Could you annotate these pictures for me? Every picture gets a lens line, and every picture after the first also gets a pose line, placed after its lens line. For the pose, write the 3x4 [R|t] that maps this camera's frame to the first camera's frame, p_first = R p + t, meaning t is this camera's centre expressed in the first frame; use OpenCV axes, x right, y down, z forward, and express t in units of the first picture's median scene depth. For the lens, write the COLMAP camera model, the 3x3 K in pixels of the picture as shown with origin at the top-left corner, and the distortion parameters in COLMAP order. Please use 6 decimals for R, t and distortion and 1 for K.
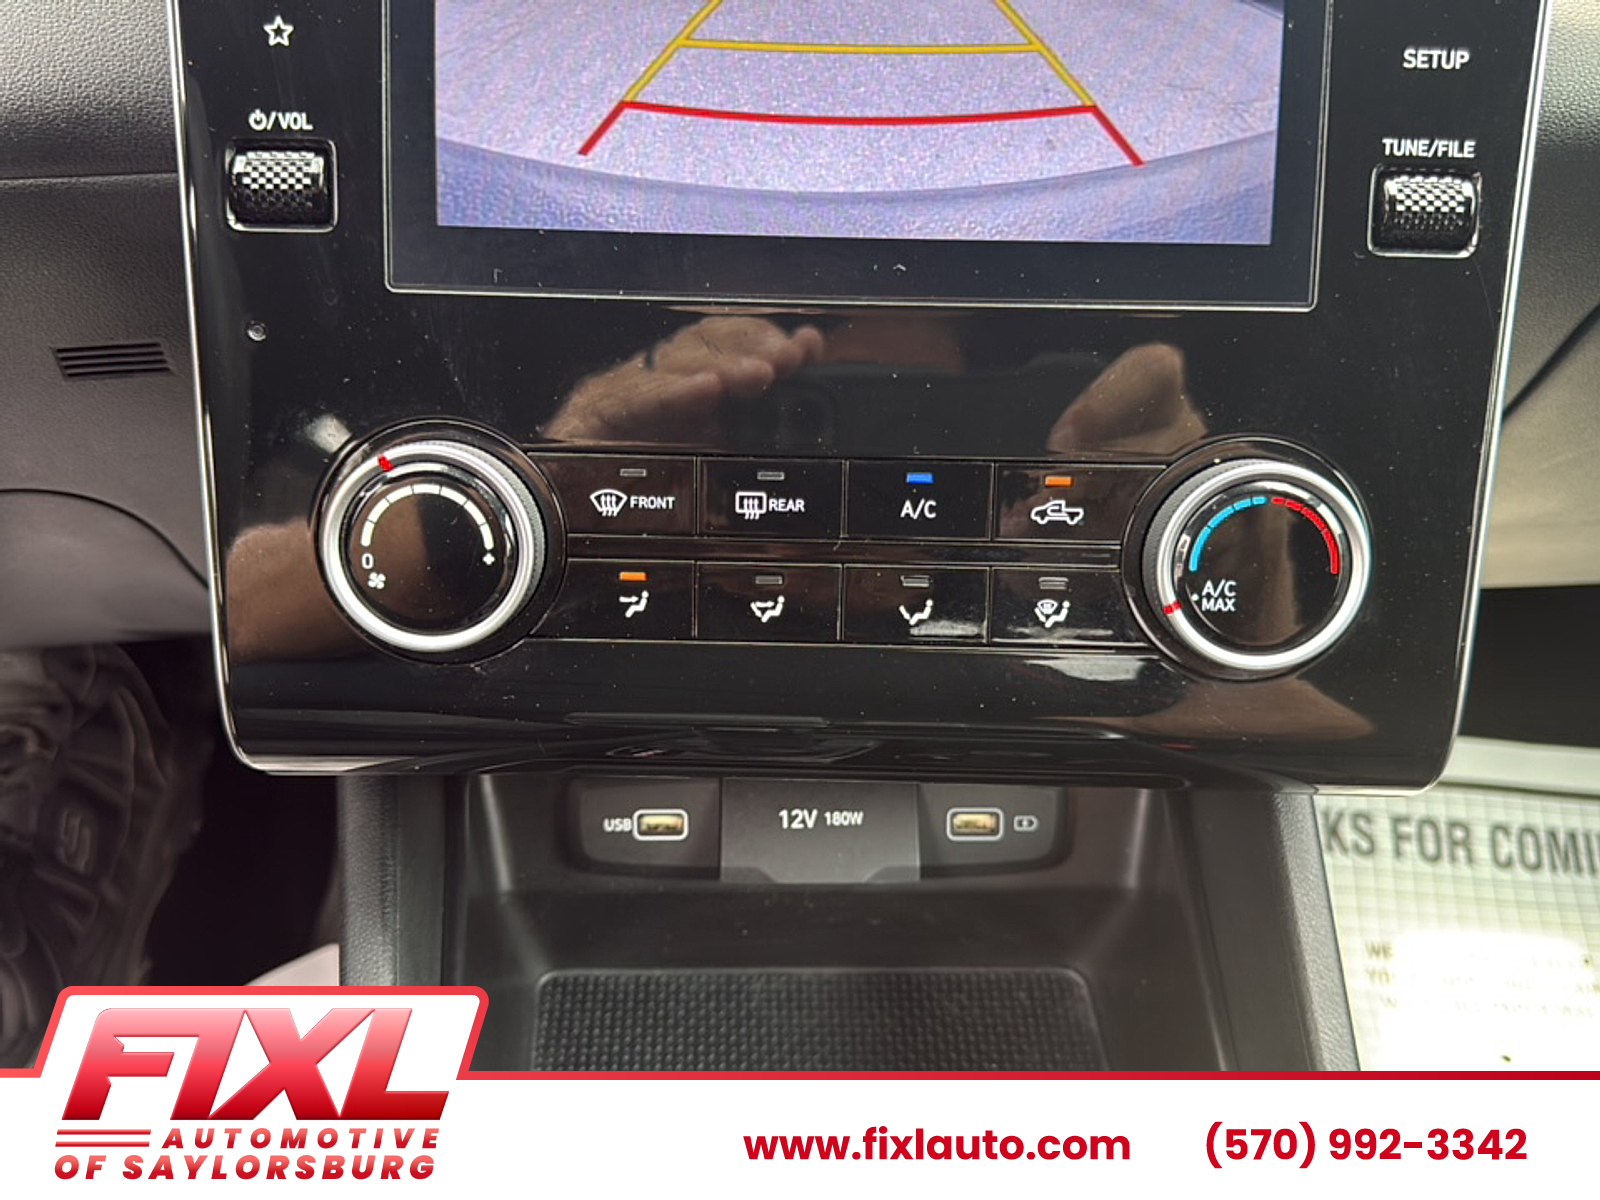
lens RADIAL K [[1490.7, 0, 808.3], [0, 1490.7, 602.6], [0, 0, 1]] dist [0.016373, 0.000000]
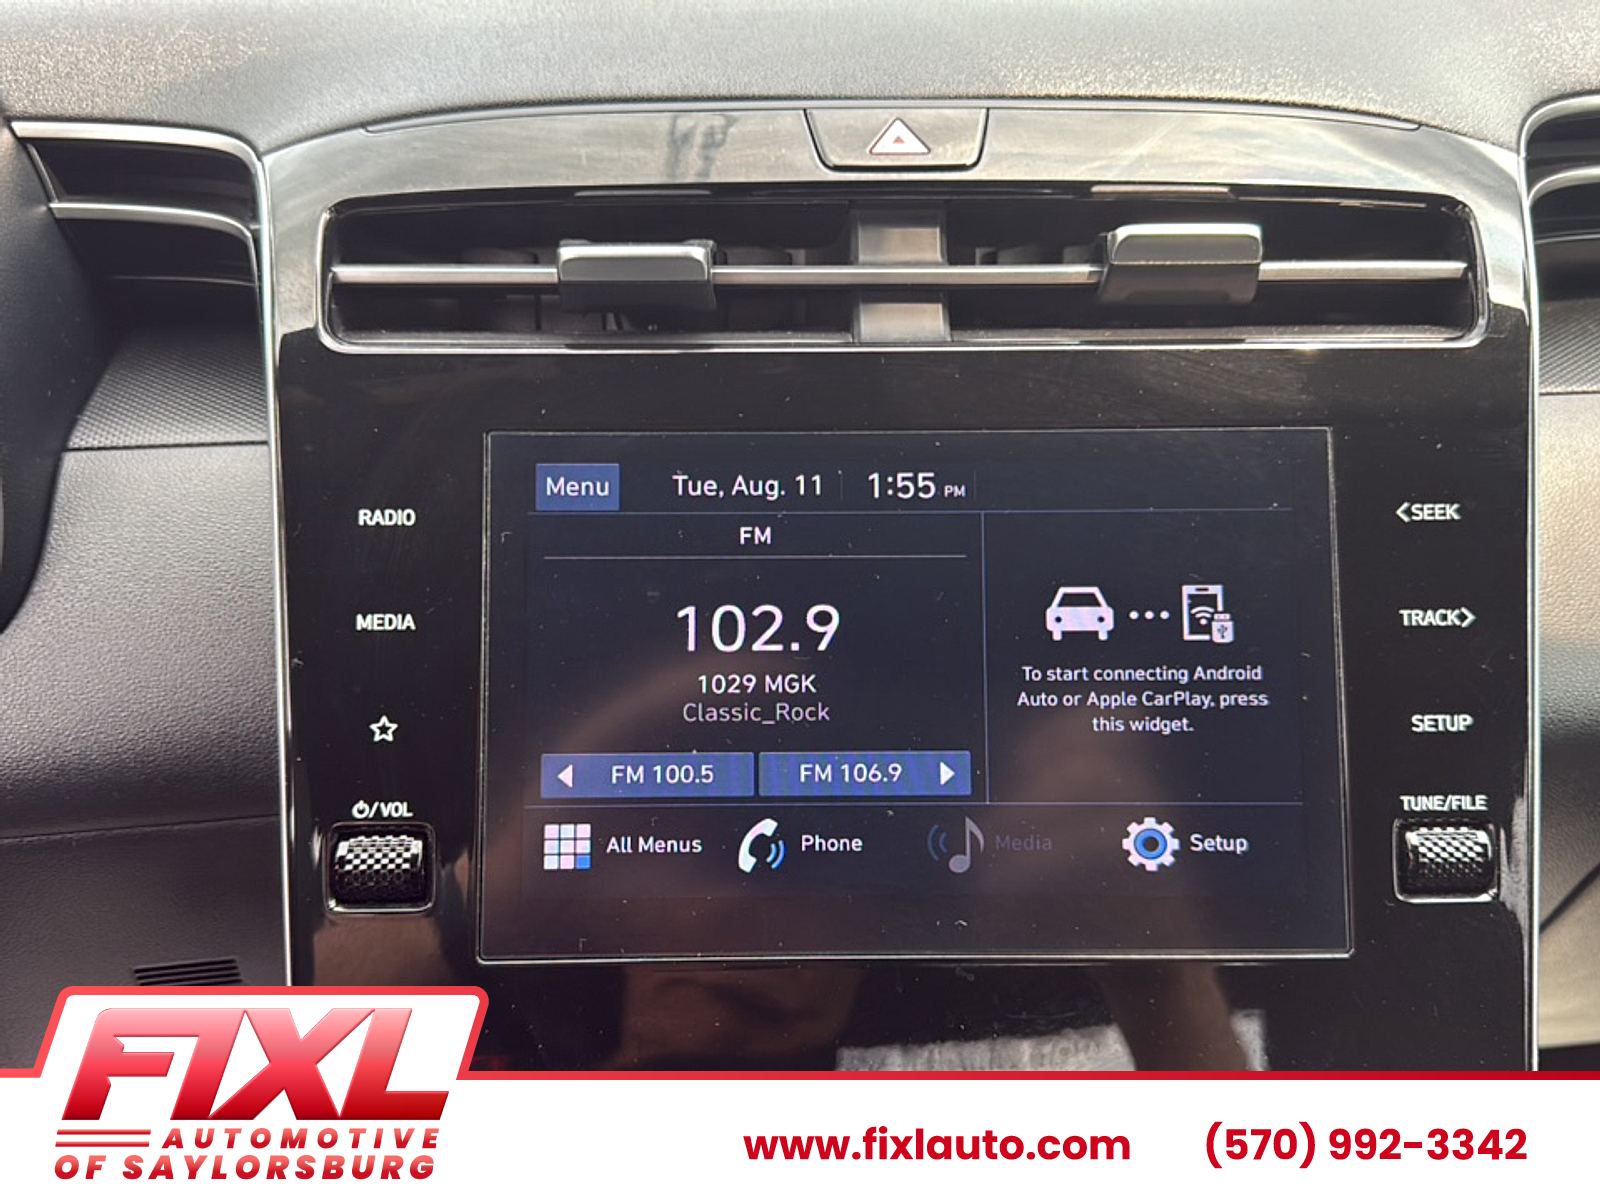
lens RADIAL K [[1490.7, 0, 809.7], [0, 1490.7, 593.0], [0, 0, 1]] dist [0.016373, 0.000000]
pose [[0.999423, -0.023448, 0.024584, -0.067911], [0.027696, 0.981418, -0.189874, -0.257848], [-0.019675, 0.190446, 0.981501, -0.084514]]
